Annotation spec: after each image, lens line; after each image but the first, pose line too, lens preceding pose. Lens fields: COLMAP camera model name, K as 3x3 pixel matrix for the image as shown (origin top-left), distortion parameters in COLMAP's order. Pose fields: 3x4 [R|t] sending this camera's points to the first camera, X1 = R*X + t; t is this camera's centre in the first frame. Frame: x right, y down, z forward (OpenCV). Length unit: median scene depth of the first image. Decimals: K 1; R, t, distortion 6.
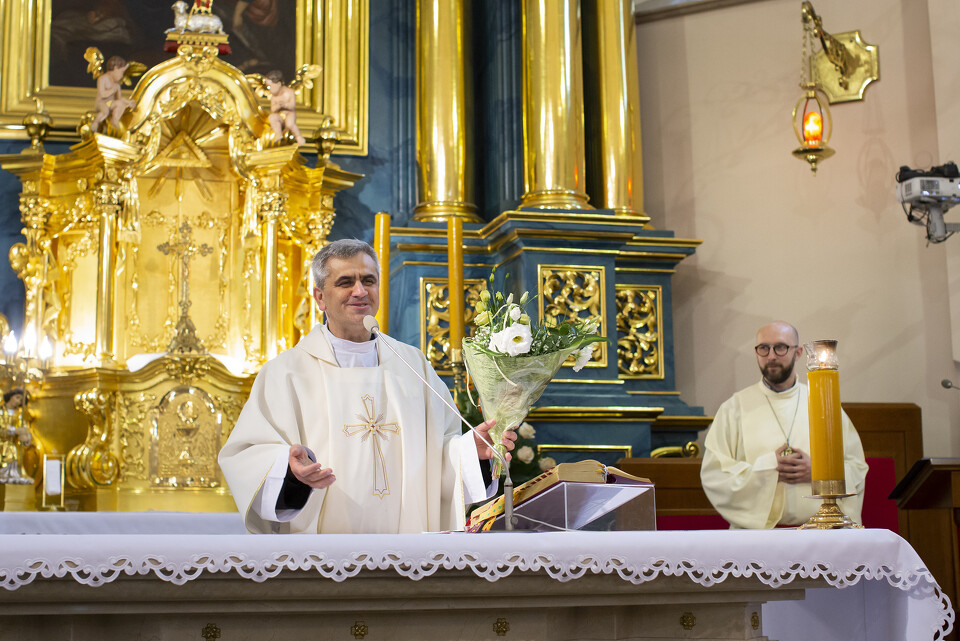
lens RADIAL K [[1665.1, 0, 476.2], [0, 1665.1, 283.8], [0, 0, 1]] dist [-0.133074, 0.000000]
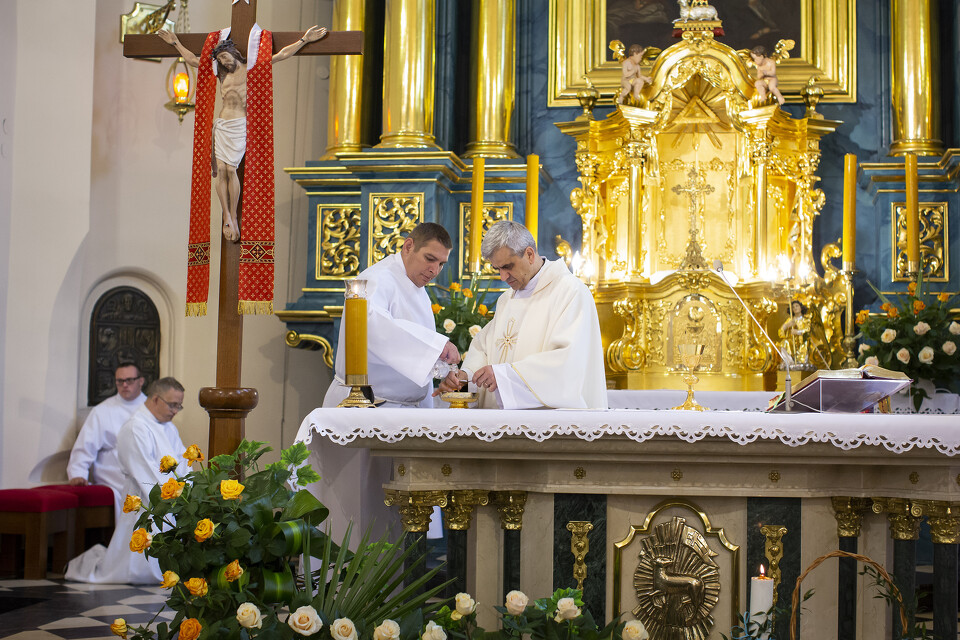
lens RADIAL K [[1526.6, 0, 511.8], [0, 1526.6, 315.2], [0, 0, 1]] dist [-0.109511, 0.000000]
pose [[0.914954, -0.002814, -0.403548, 0.173083], [0.040669, 0.995528, 0.085265, -0.029799], [0.401503, -0.094426, 0.910977, -0.154231]]
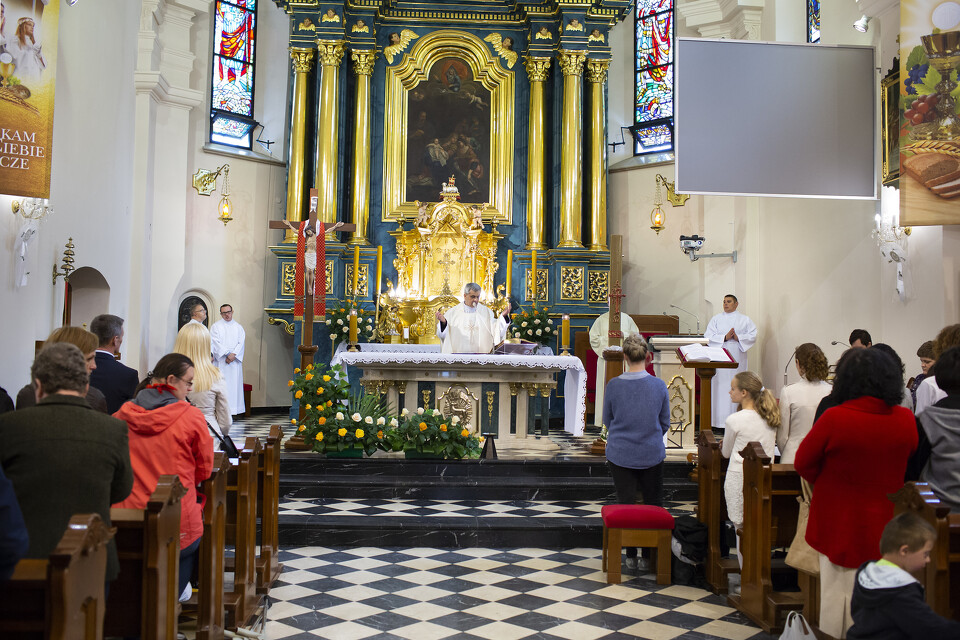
lens RADIAL K [[945.6, 0, 473.6], [0, 945.6, 319.1], [0, 0, 1]] dist [-0.017445, 0.000000]
pose [[0.977361, 0.020642, -0.210567, 0.253600], [0.004683, 0.992875, 0.119065, -0.125697], [0.211524, -0.117355, 0.970302, -0.744289]]
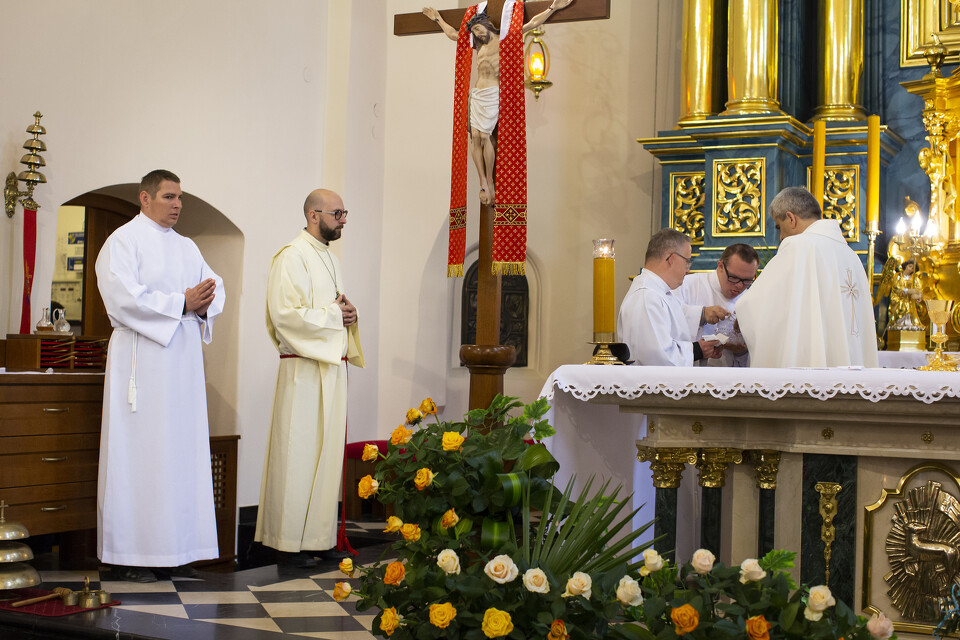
lens RADIAL K [[1432.3, 0, 482.1], [0, 1432.3, 320.2], [0, 0, 1]] dist [-0.088618, 0.000000]
pose [[0.728723, 0.004933, -0.684791, 0.242146], [0.077105, 0.993024, 0.089205, -0.016241], [0.680454, -0.117807, 0.723259, -0.073819]]
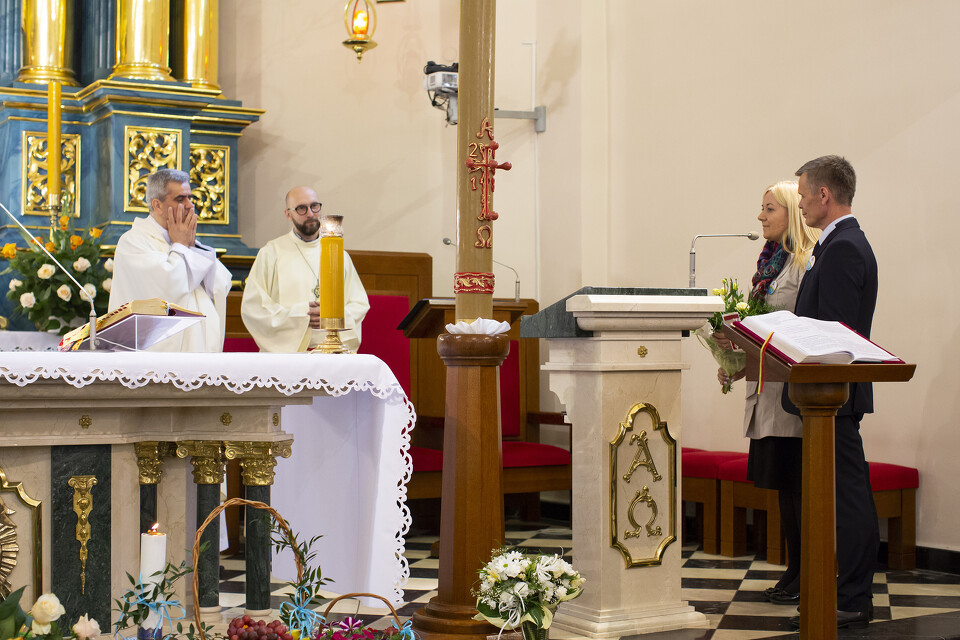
lens RADIAL K [[1526.6, 0, 495.9], [0, 1526.6, 293.9], [0, 0, 1]] dist [-0.109511, 0.000000]
pose [[0.961654, 0.023055, 0.273293, -0.001110], [-0.053707, 0.992998, 0.105214, -0.020932], [-0.268954, -0.115857, 0.956159, -0.123026]]
